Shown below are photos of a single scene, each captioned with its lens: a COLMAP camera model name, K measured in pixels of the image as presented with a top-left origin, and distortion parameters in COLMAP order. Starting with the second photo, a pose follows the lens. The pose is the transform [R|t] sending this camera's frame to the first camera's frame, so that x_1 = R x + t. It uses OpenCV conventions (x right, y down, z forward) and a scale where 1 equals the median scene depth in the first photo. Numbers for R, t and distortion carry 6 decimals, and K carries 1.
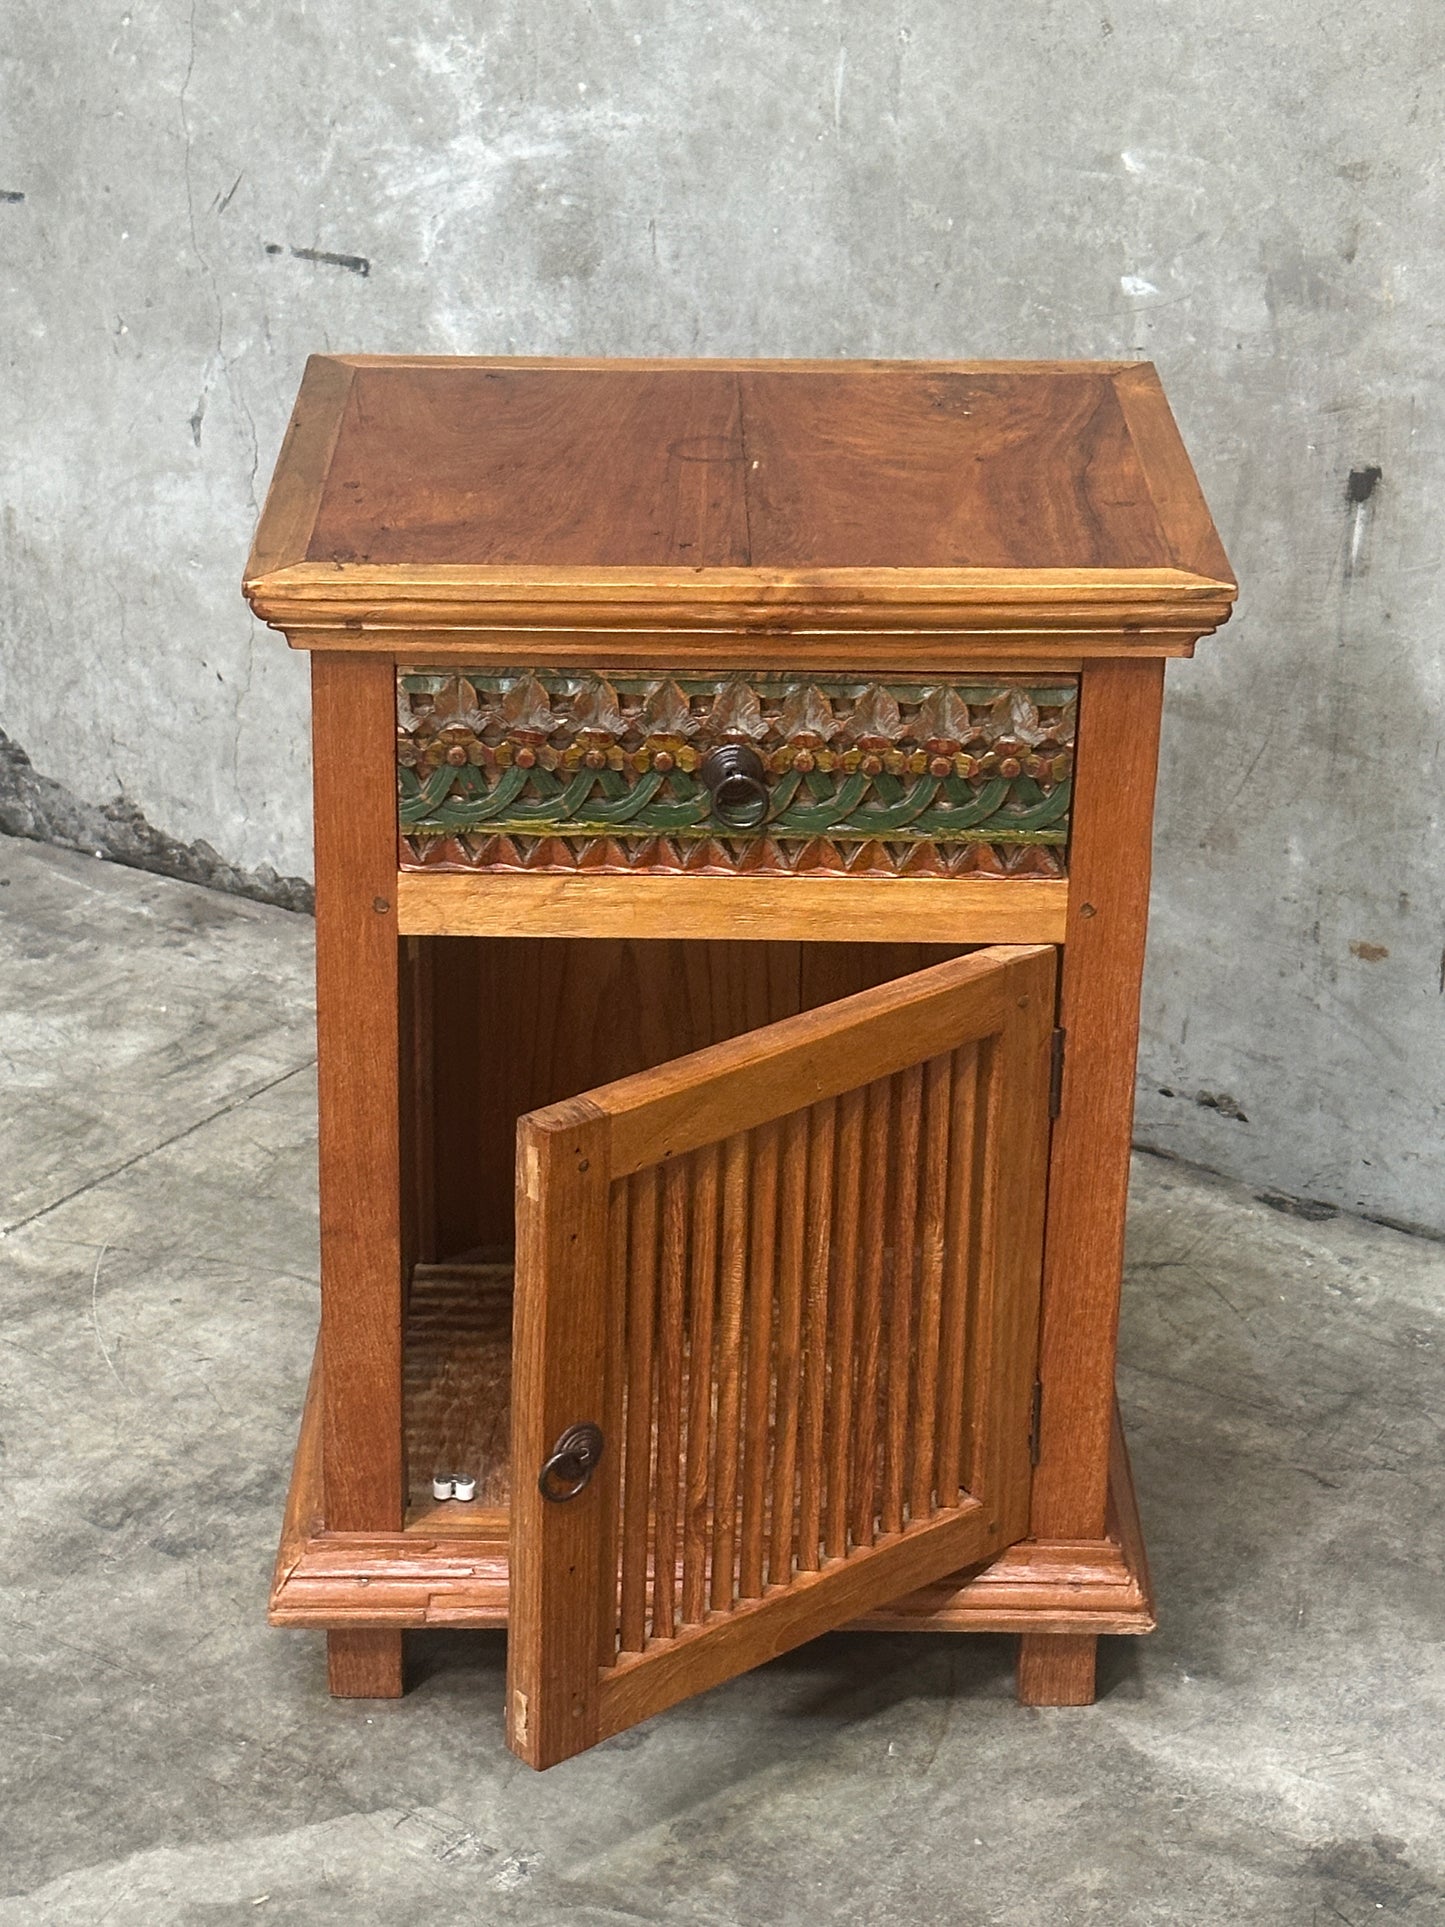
lens RADIAL K [[4157.1, 0, 722.5], [0, 4157.1, 963.5], [0, 0, 1]] dist [0.138188, 0.070340]
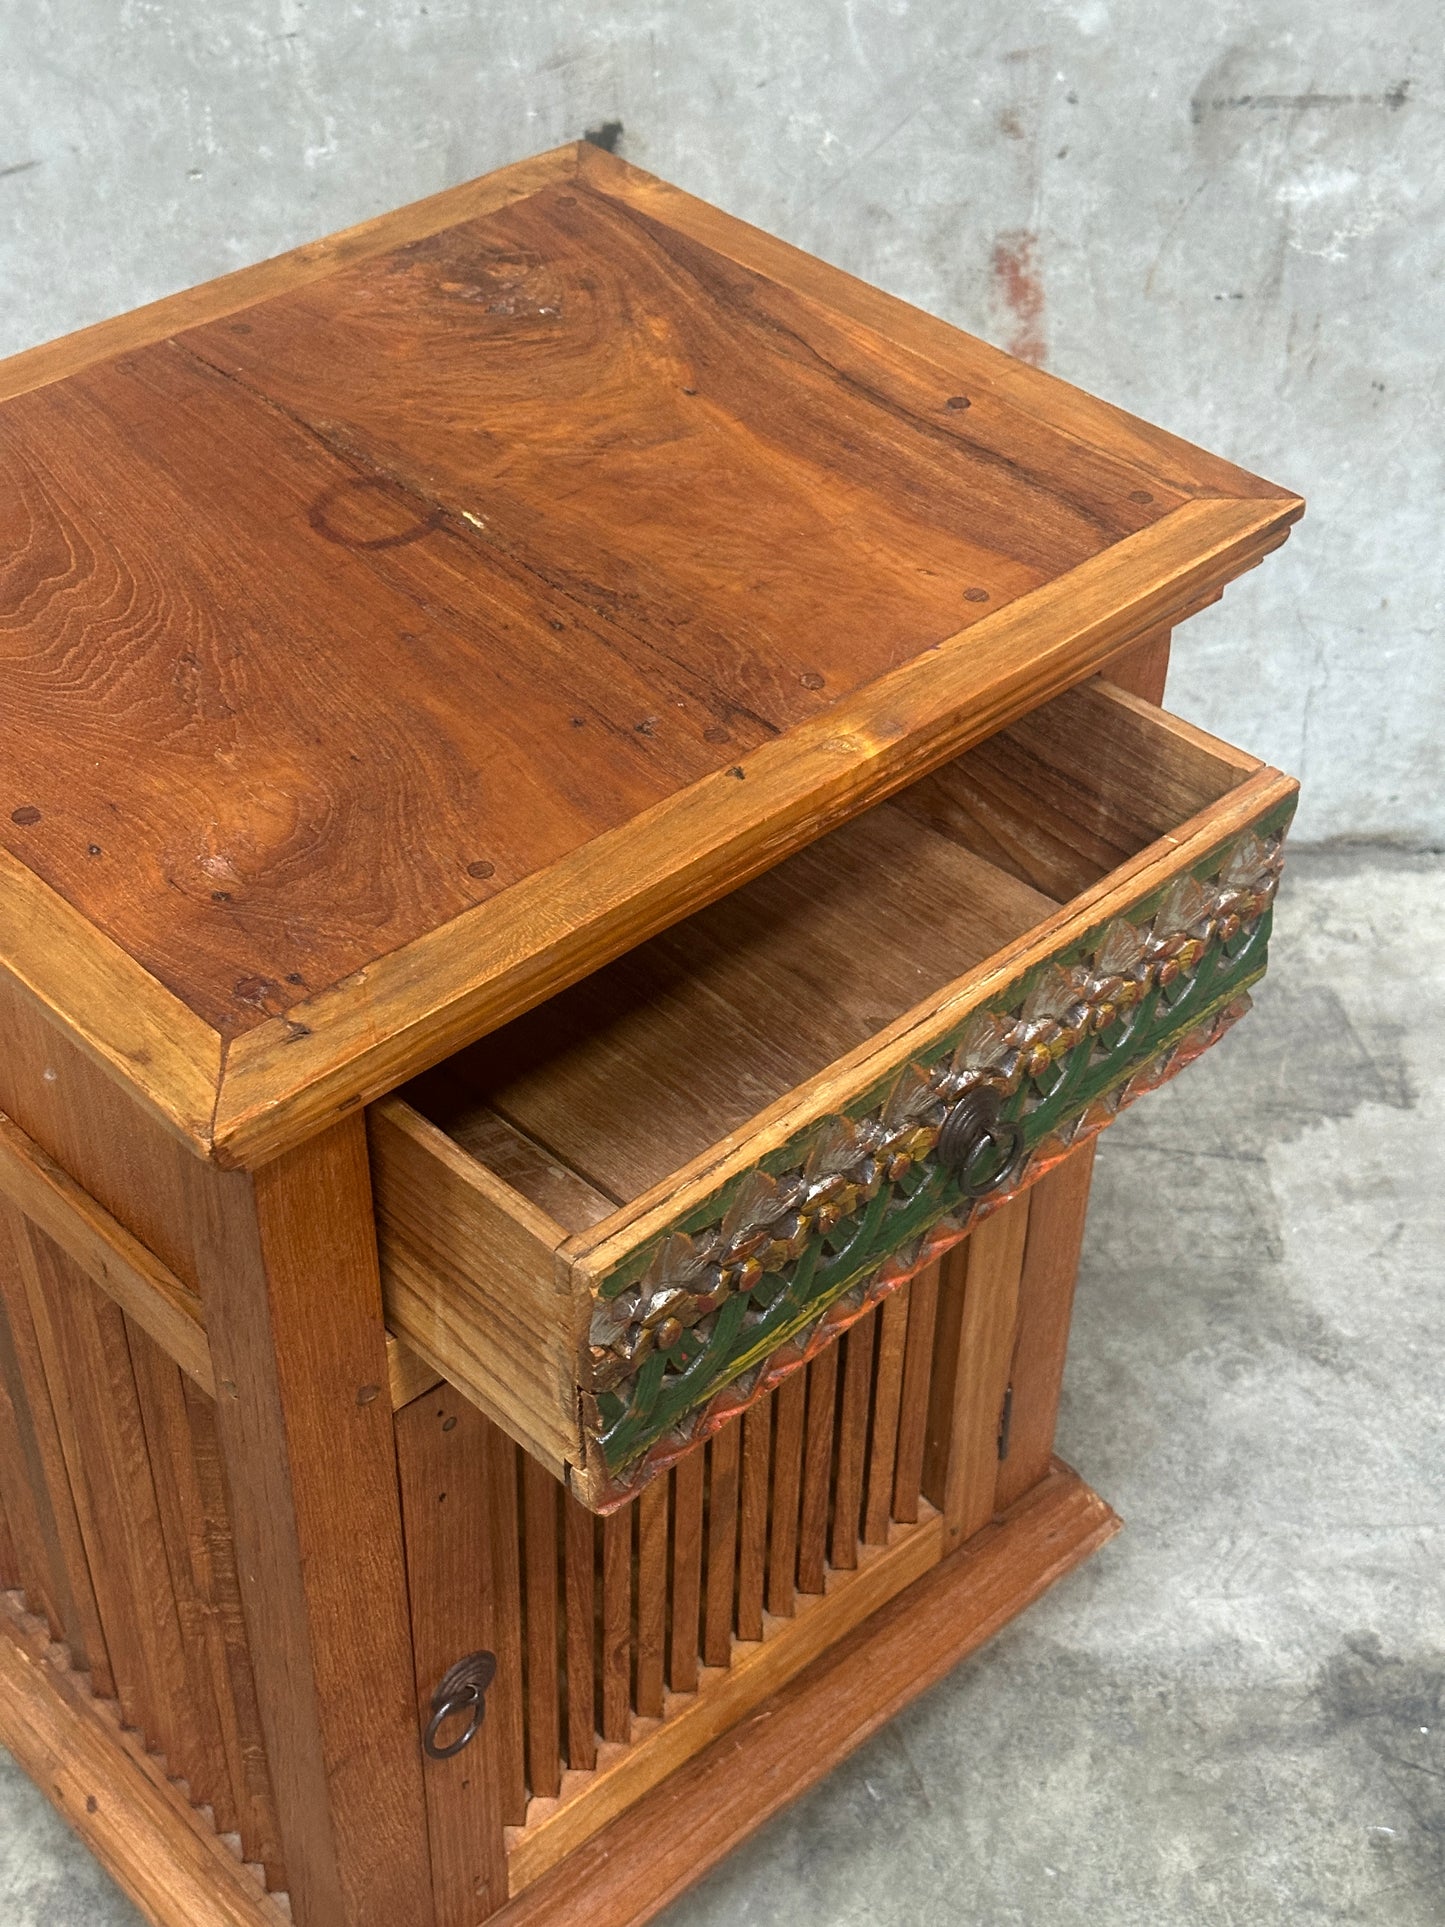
lens RADIAL K [[2719.9, 0, 728.1], [0, 2719.9, 981.7], [0, 0, 1]] dist [0.206602, -0.505142]
pose [[0.807189, -0.396269, 0.437513, -0.171218], [0.239434, 0.897262, 0.370934, -0.191220], [-0.539553, -0.194658, 0.819140, 0.551536]]
